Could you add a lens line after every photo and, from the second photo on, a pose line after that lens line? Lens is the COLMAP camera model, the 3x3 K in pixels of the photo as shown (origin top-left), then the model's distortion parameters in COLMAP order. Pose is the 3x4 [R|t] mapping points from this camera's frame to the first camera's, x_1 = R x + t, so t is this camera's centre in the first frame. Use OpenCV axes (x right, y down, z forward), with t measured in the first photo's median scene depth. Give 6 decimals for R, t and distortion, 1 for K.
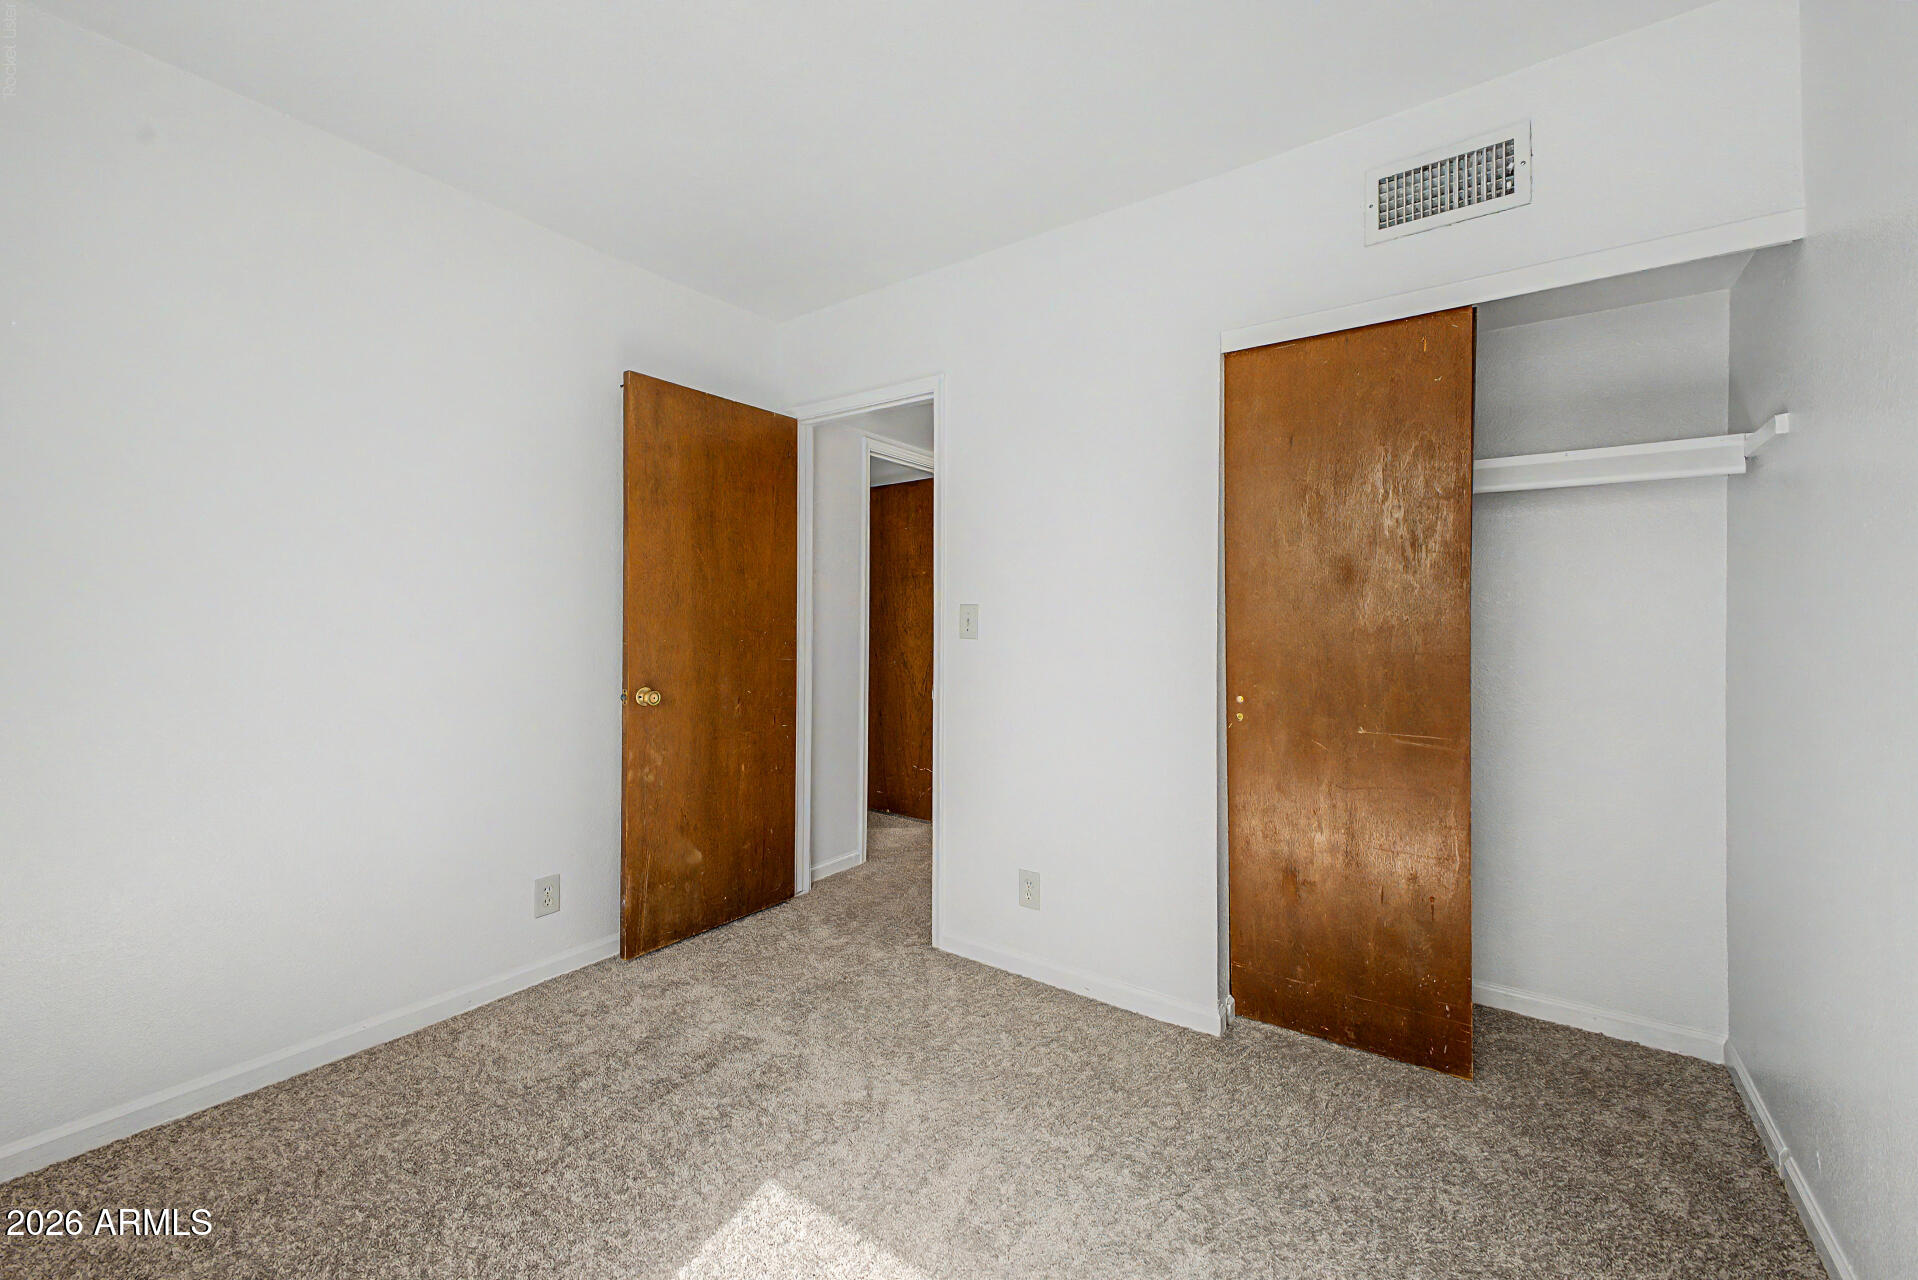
lens RADIAL K [[789.9, 0, 956.0], [0, 789.9, 616.6], [0, 0, 1]] dist [0.015707, -0.000314]
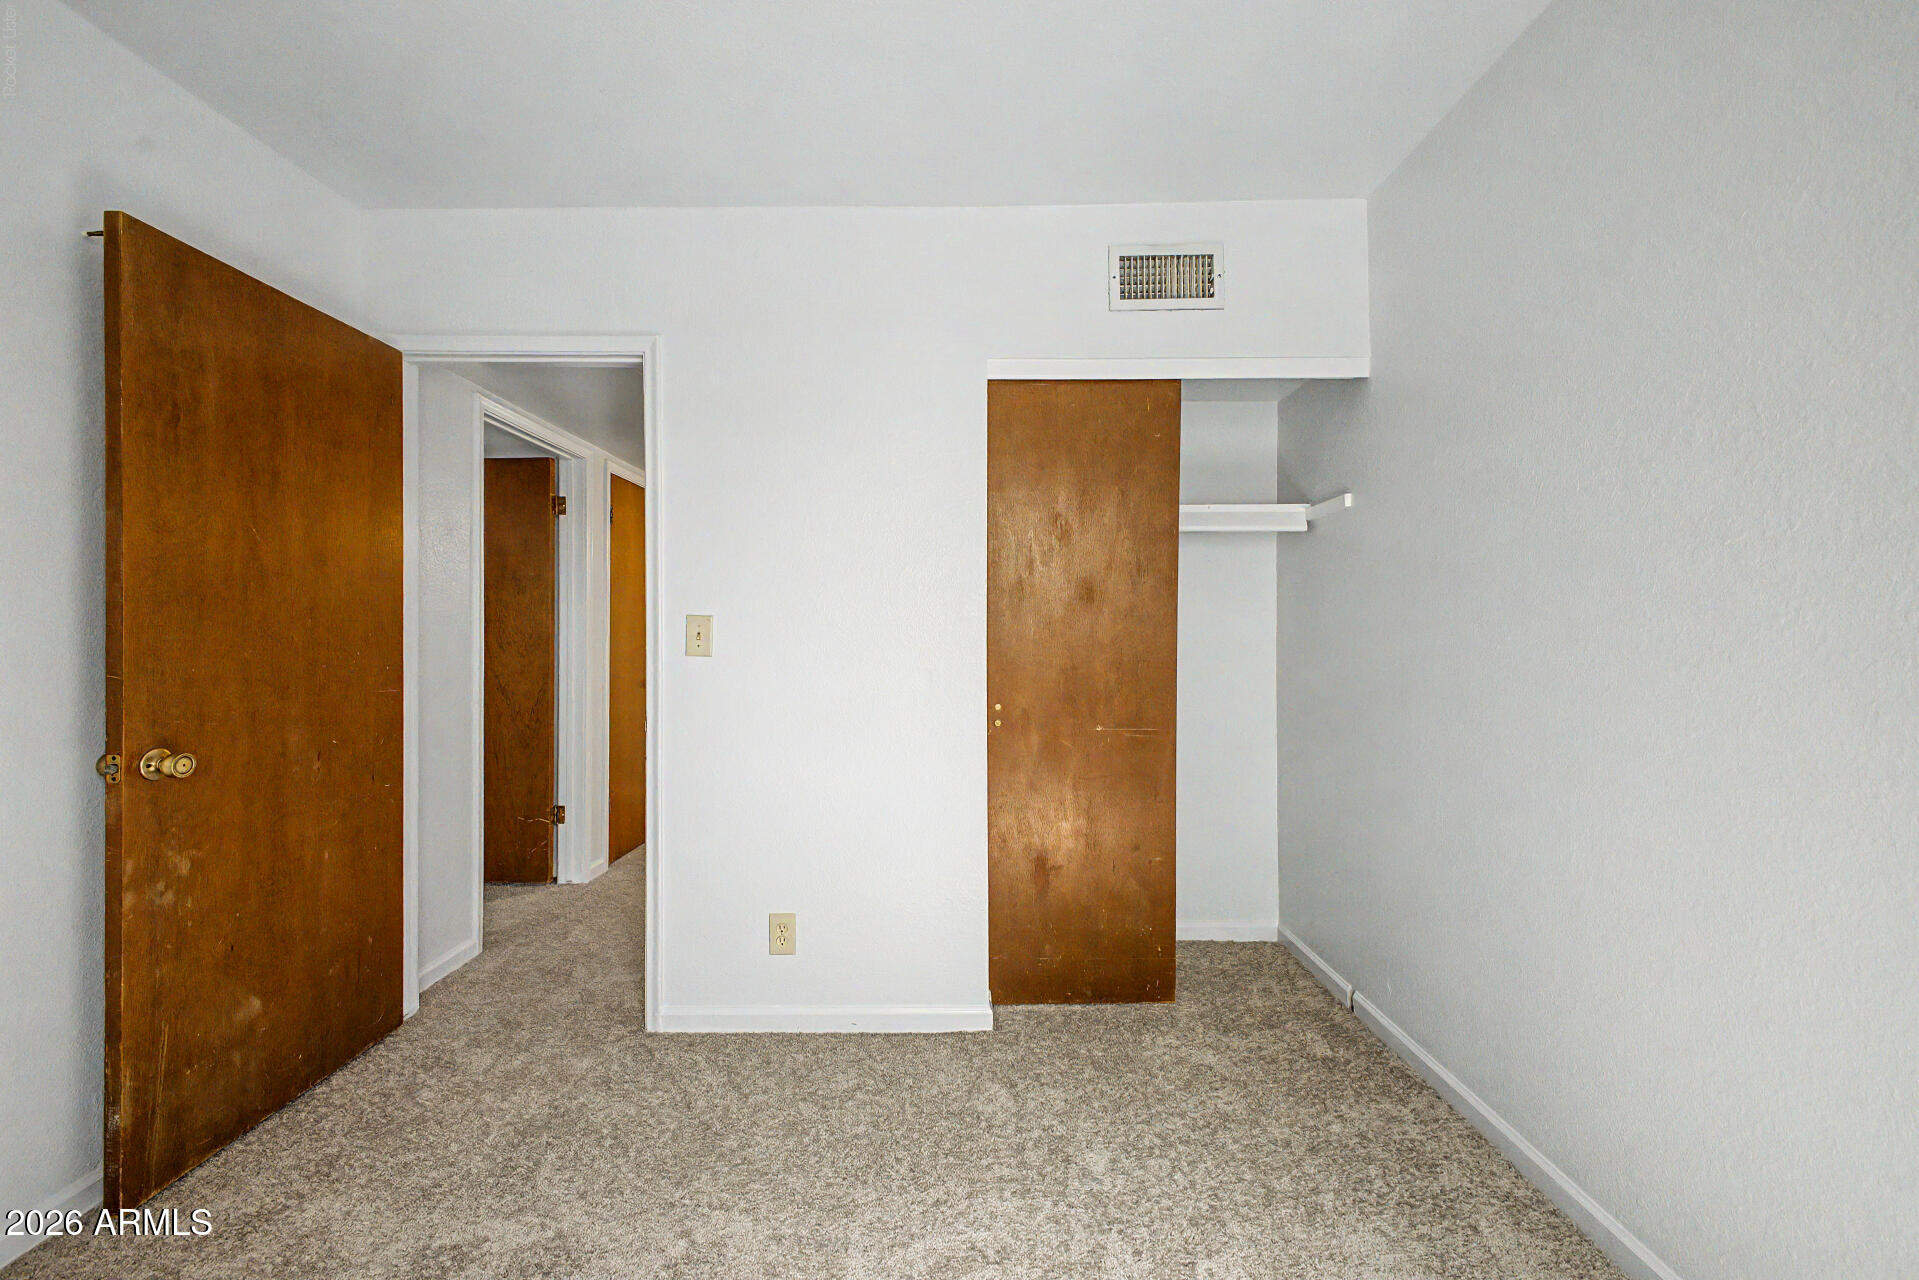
lens RADIAL K [[775.2, 0, 961.9], [0, 775.2, 632.5], [0, 0, 1]] dist [0.037617, -0.014594]
pose [[0.809071, -0.003768, 0.587698, -0.301644], [-0.000171, 0.999978, 0.006647, -0.003825], [-0.587711, -0.005479, 0.809053, 0.186776]]
